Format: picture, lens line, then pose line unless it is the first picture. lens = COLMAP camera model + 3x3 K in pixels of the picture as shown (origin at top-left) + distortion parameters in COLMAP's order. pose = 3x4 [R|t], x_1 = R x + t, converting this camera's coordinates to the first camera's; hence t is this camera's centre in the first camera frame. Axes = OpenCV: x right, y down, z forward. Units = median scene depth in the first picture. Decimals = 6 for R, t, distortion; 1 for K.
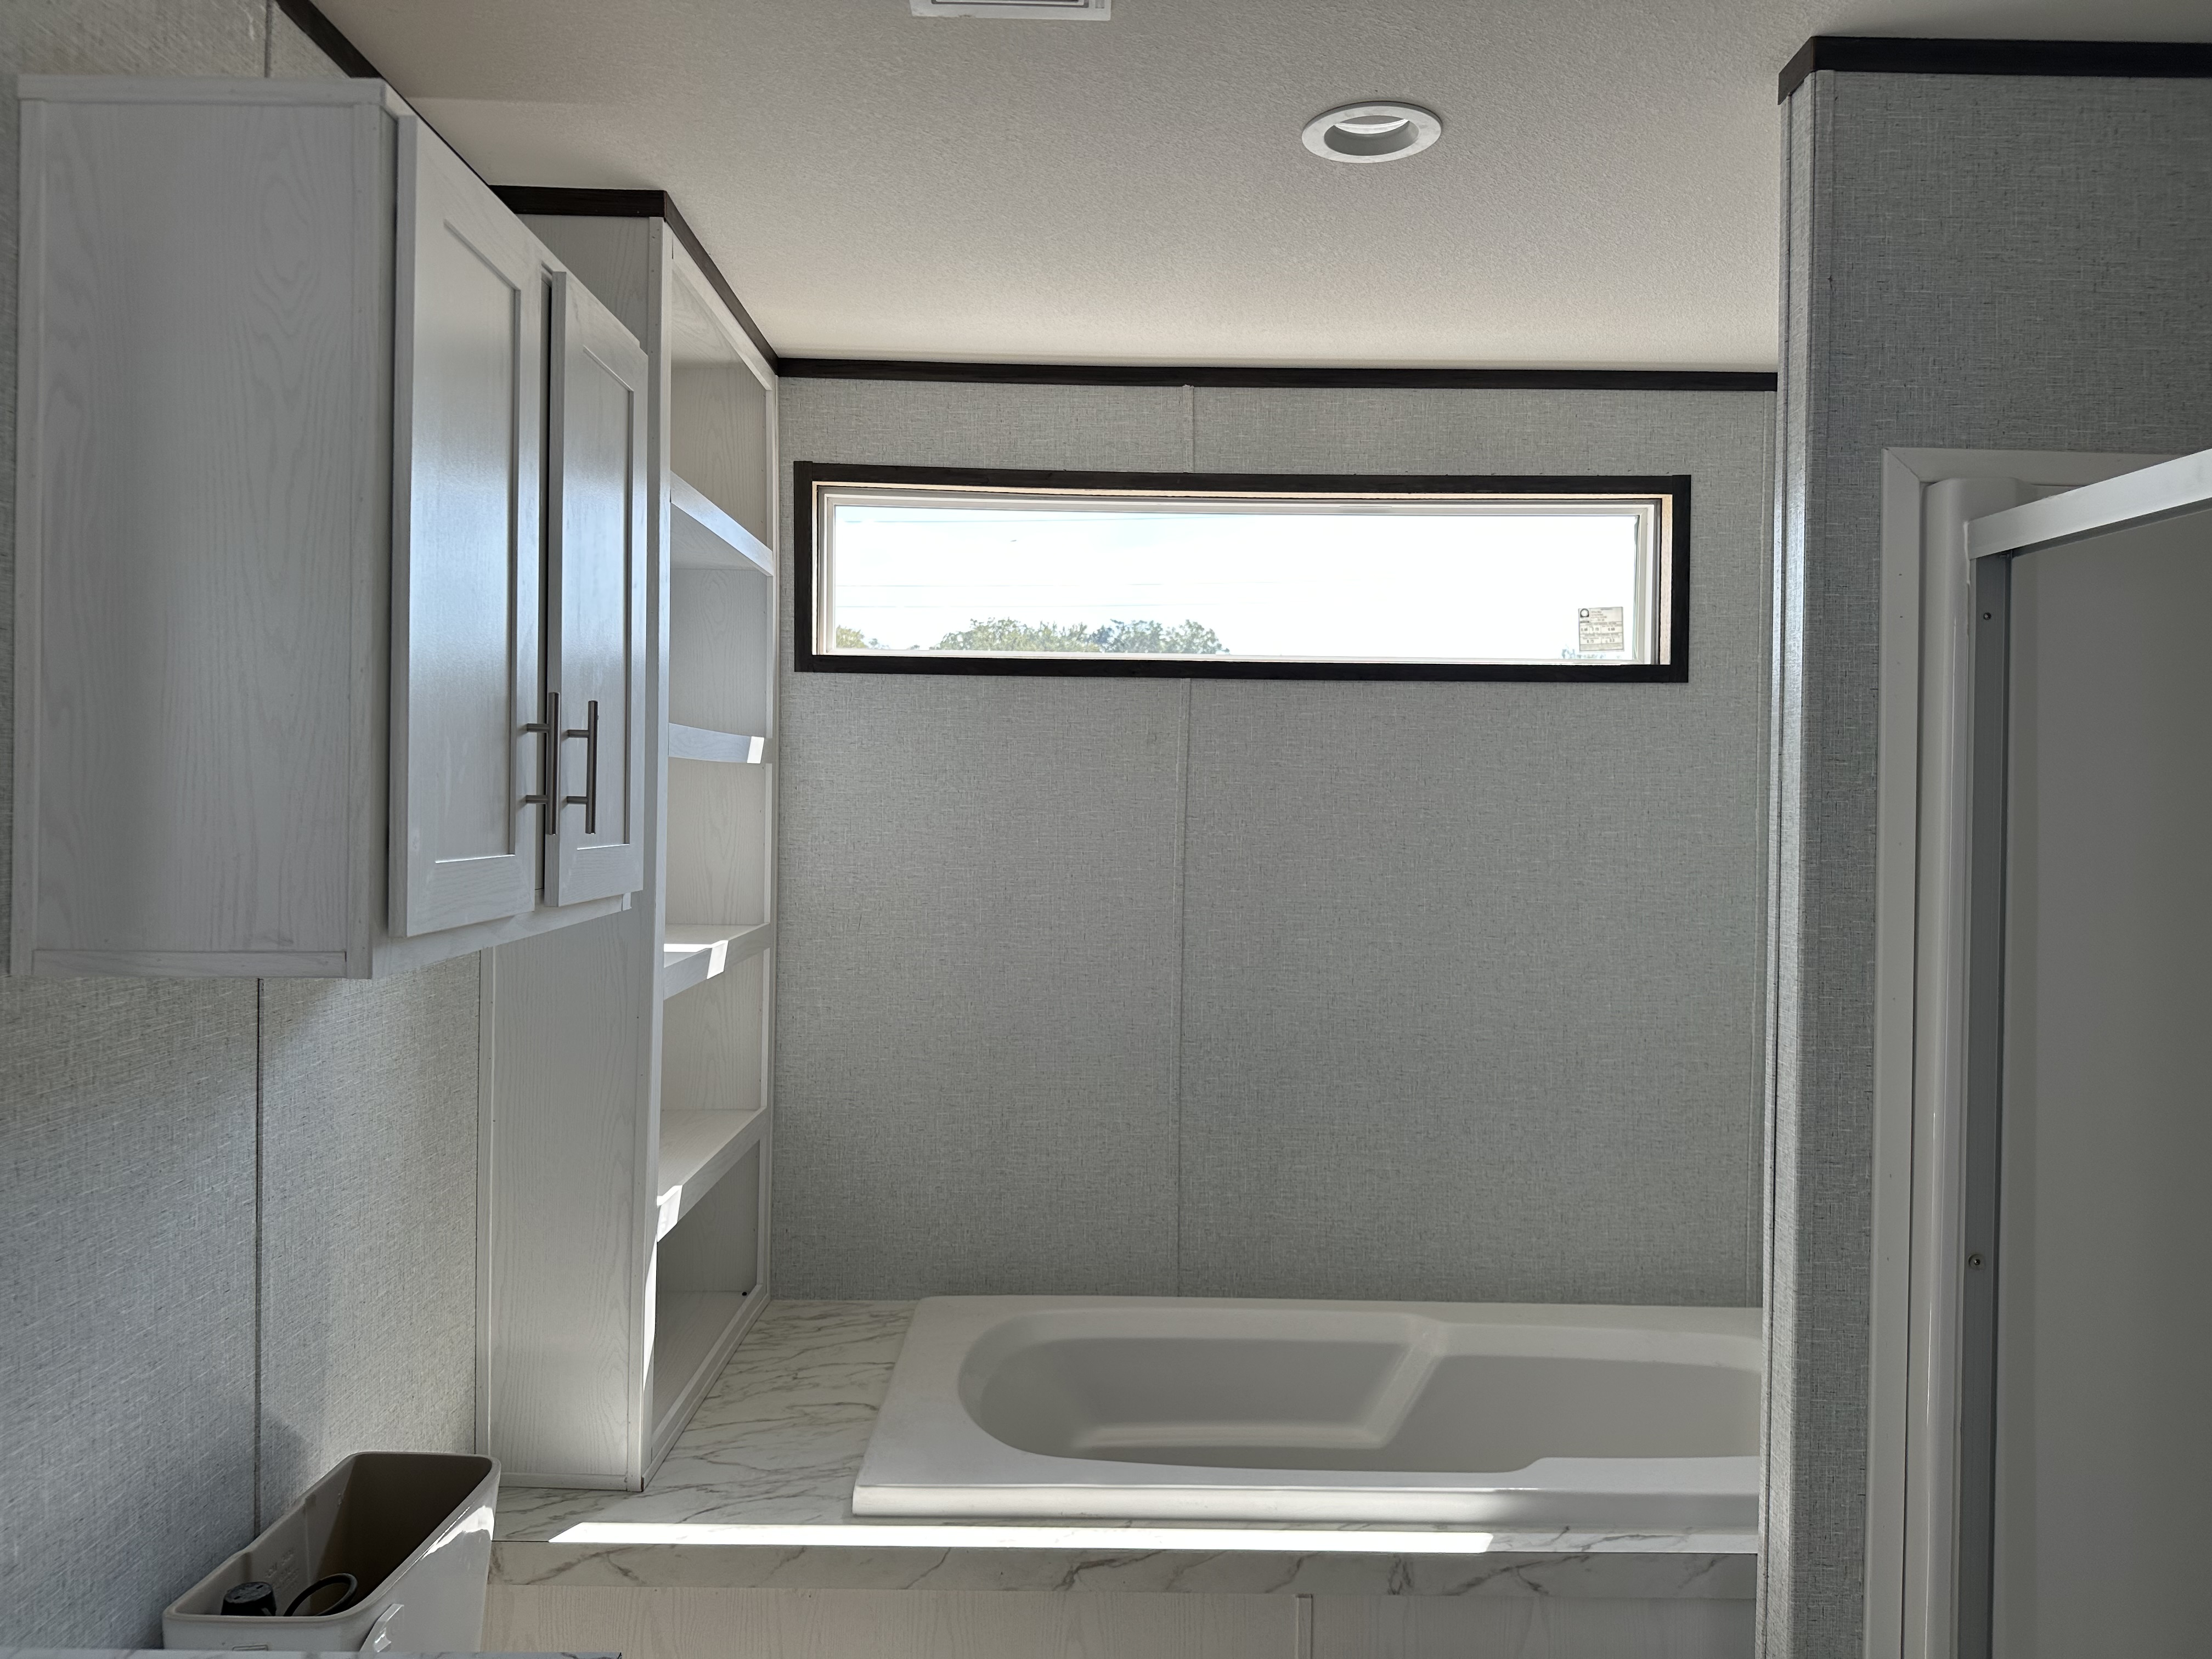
lens RADIAL K [[1552.6, 0, 1084.4], [0, 1552.6, 818.6], [0, 0, 1]] dist [0.048796, -0.052091]
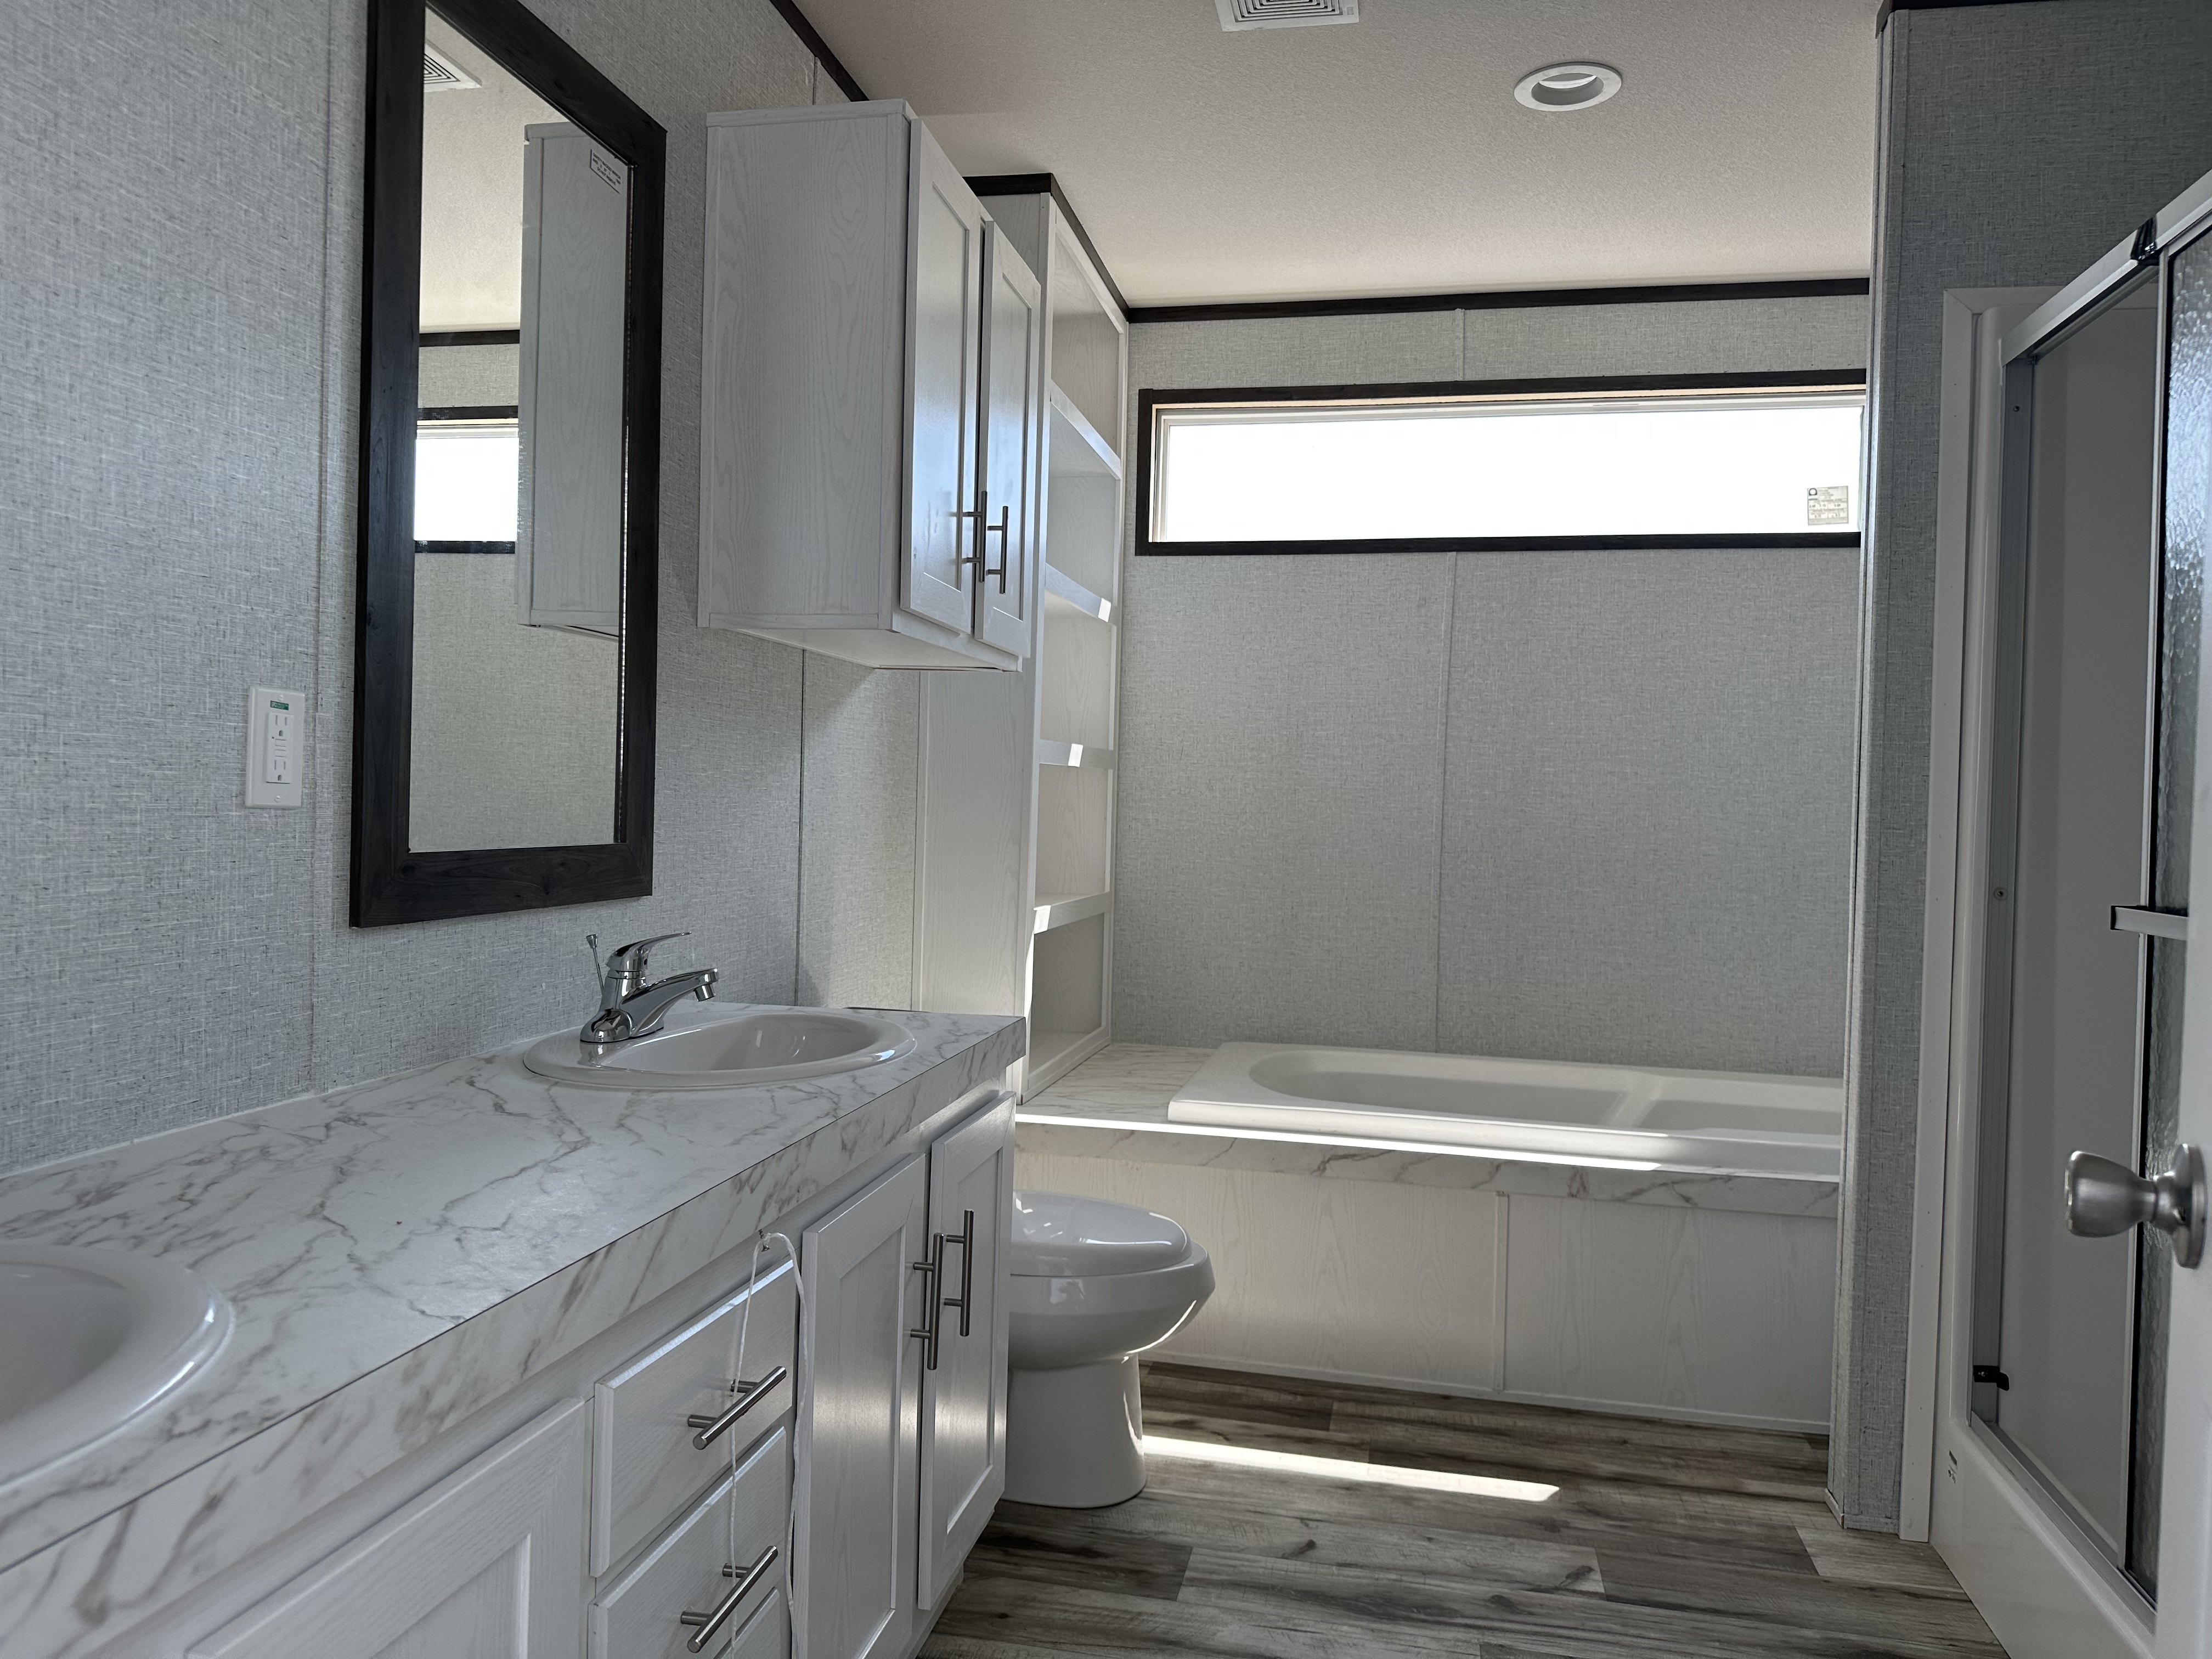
lens RADIAL K [[1552.6, 0, 1097.5], [0, 1552.6, 829.2], [0, 0, 1]] dist [0.048796, -0.052091]
pose [[0.977844, 0.016077, -0.208715, 0.071713], [-0.015747, 0.999871, 0.003242, 0.177805], [0.208740, 0.000117, 0.977971, -0.352678]]
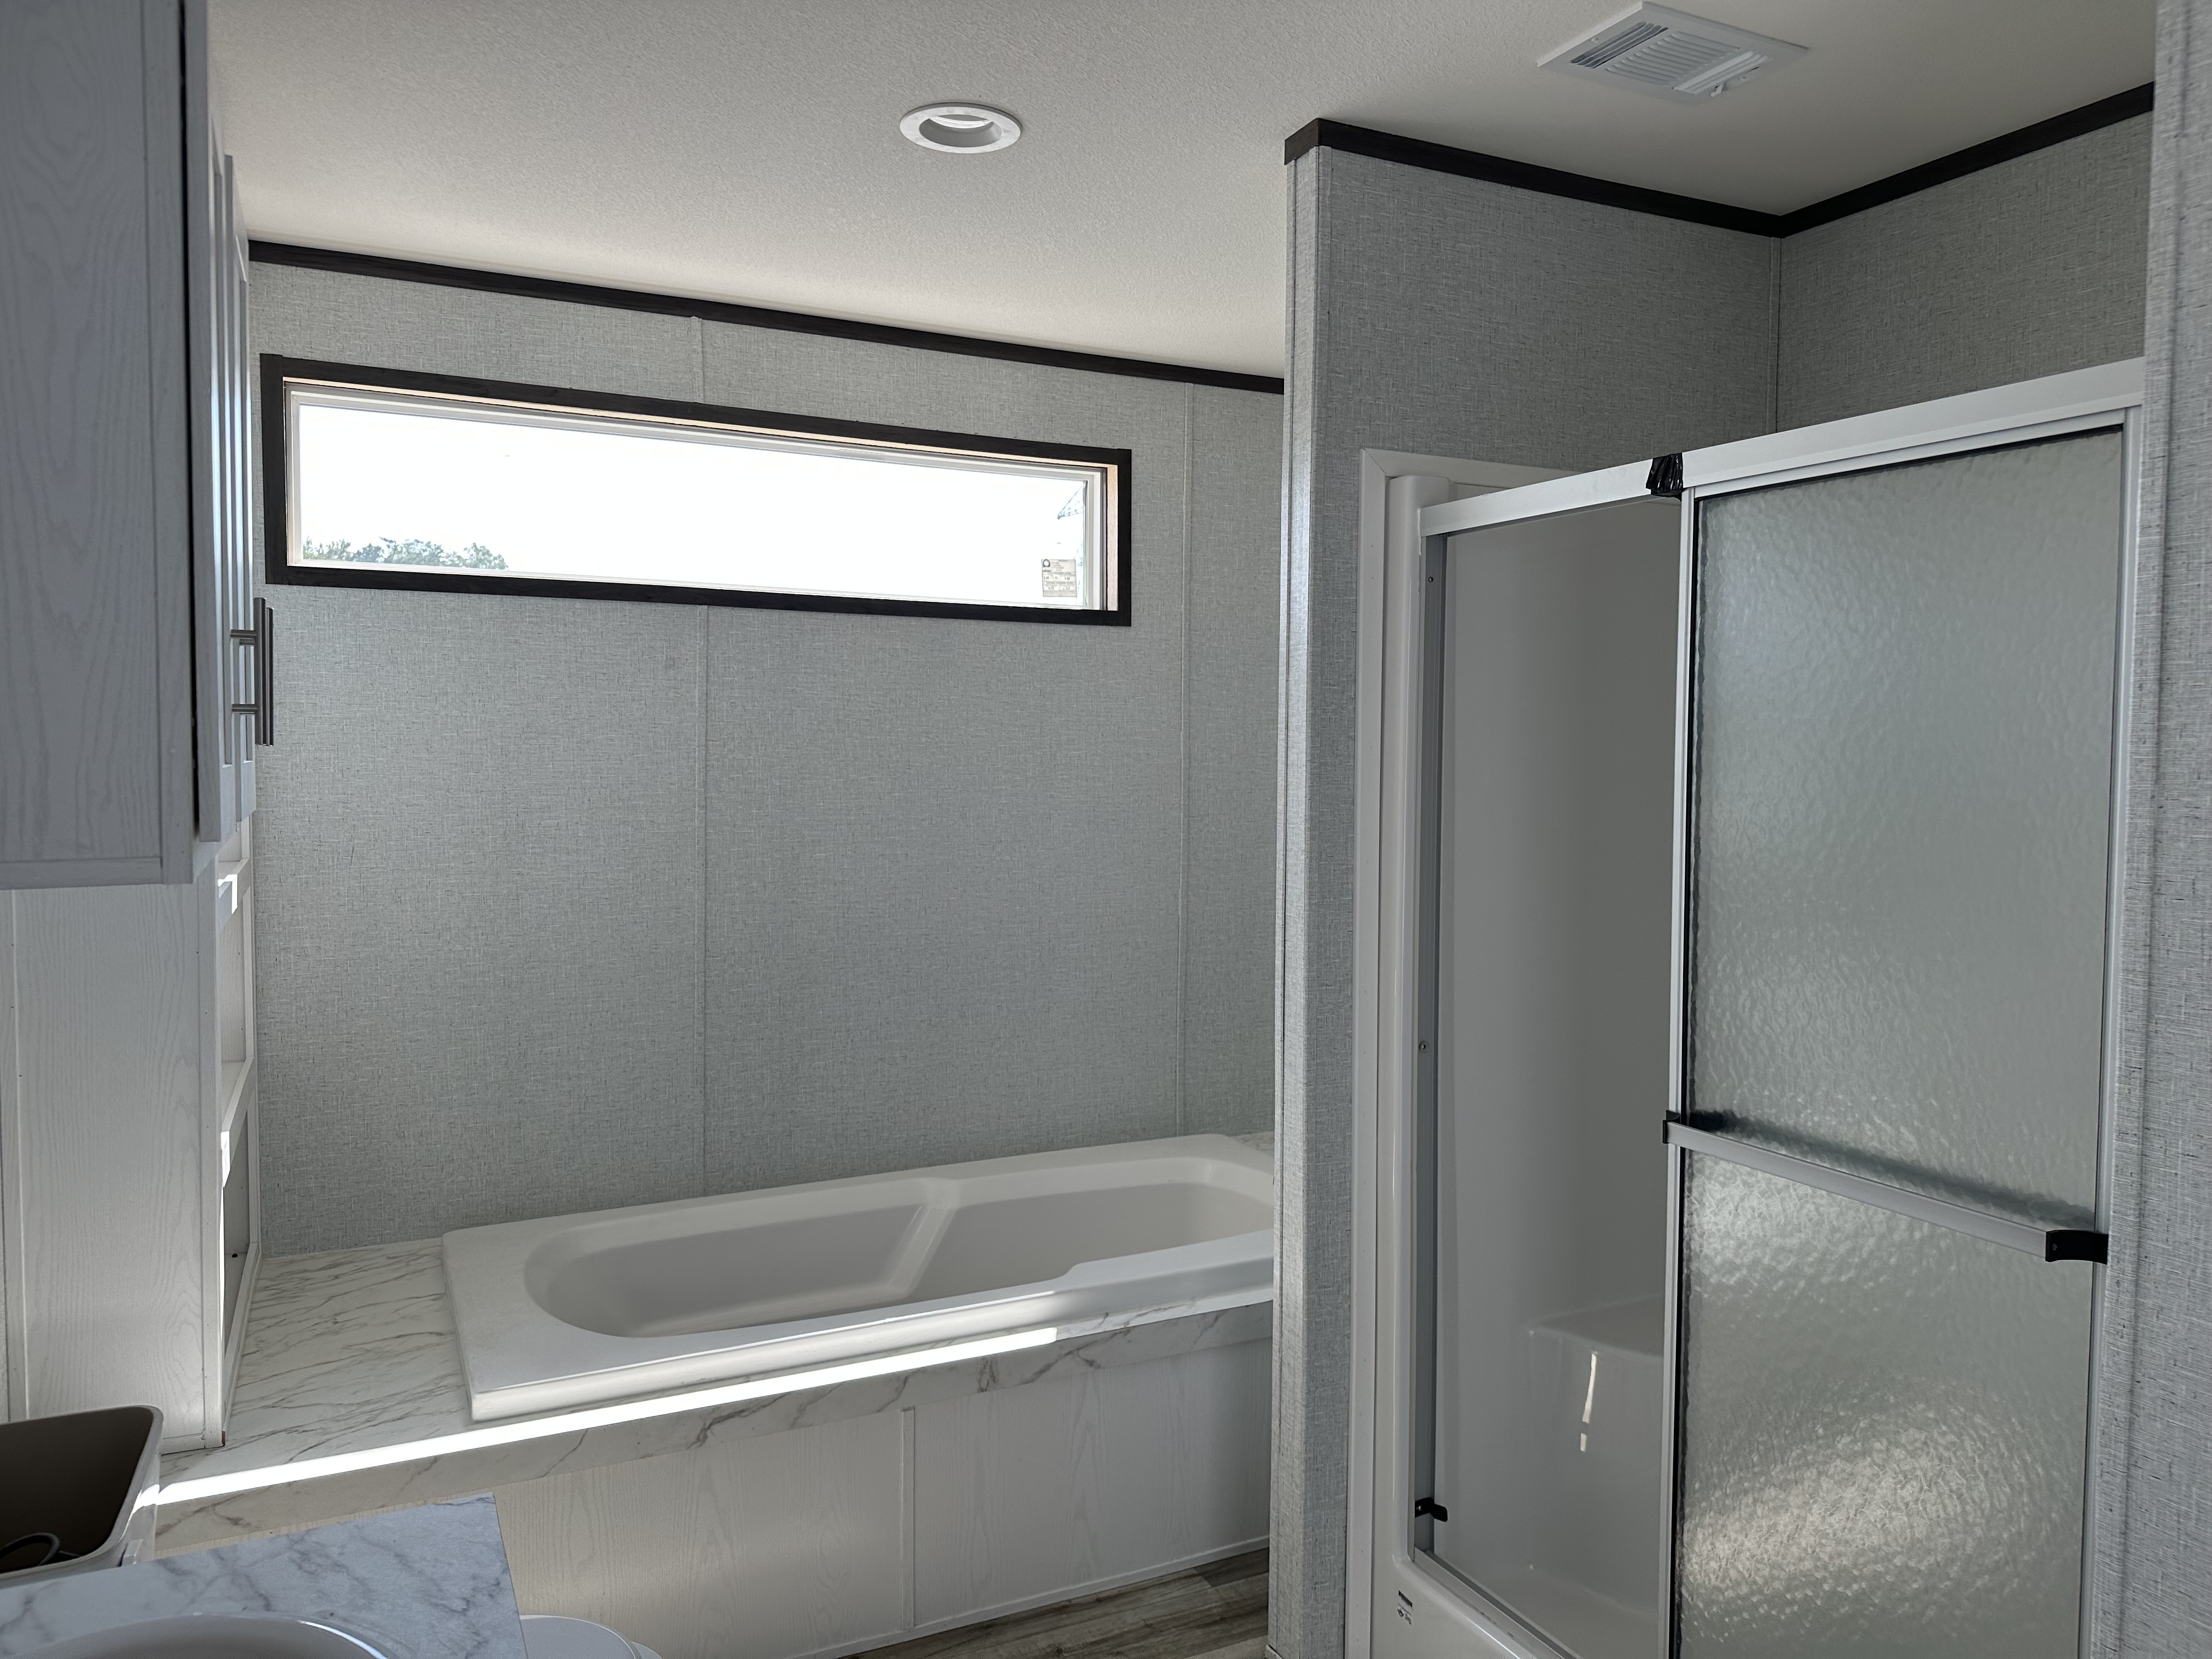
lens RADIAL K [[1552.6, 0, 1119.3], [0, 1552.6, 827.4], [0, 0, 1]] dist [0.048796, -0.052091]
pose [[0.896545, -0.029440, 0.441972, -0.206983], [0.010359, 0.998909, 0.045525, 0.017205], [-0.442831, -0.036236, 0.895873, -0.080631]]
